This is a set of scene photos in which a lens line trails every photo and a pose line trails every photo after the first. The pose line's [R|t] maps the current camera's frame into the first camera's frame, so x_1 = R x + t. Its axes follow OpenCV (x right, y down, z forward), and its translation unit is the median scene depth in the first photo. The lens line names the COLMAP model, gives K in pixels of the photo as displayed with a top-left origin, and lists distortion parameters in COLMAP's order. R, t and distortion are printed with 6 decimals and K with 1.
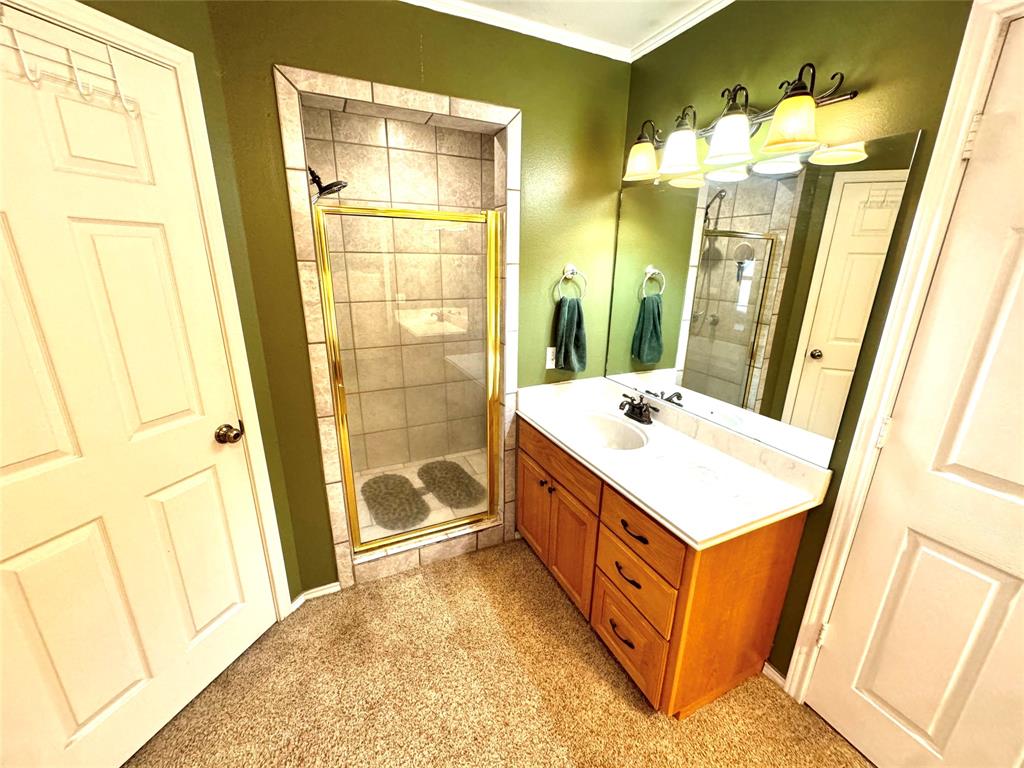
lens RADIAL K [[408.6, 0, 518.5], [0, 408.6, 383.1], [0, 0, 1]] dist [-0.000698, -0.000390]
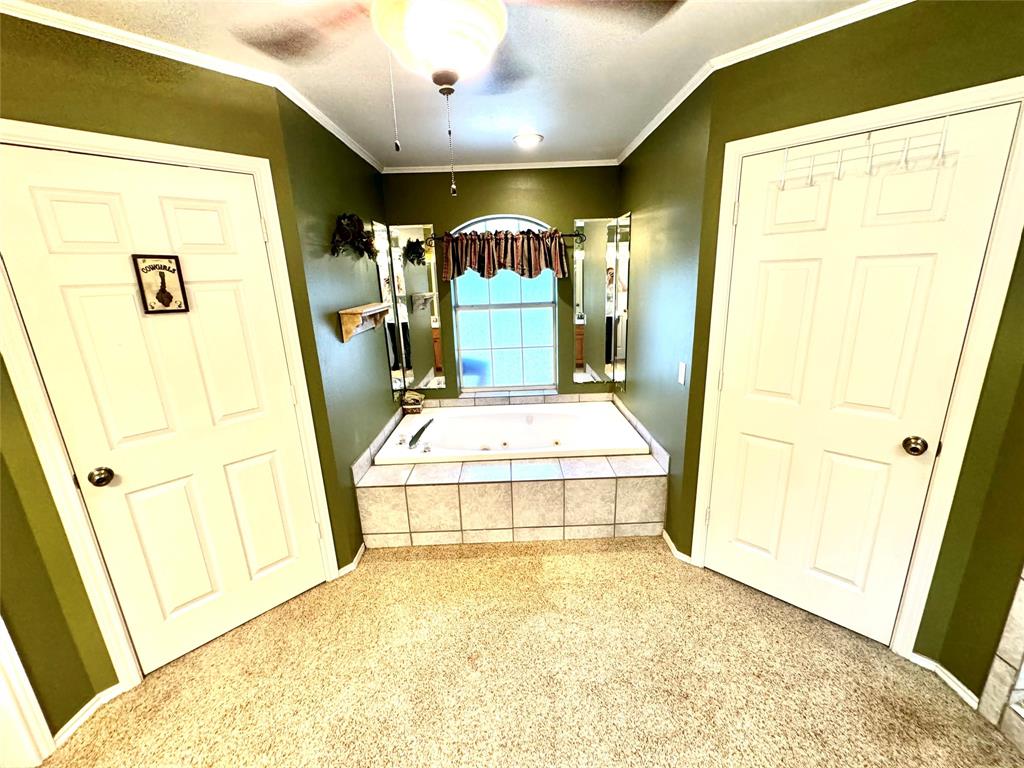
lens RADIAL K [[408.6, 0, 514.0], [0, 408.6, 383.8], [0, 0, 1]] dist [-0.000698, -0.000390]
pose [[-0.416599, 0.223392, -0.881216, 0.614266], [-0.238908, 0.908363, 0.343219, -0.134596], [0.877136, 0.353514, -0.325053, 0.375878]]
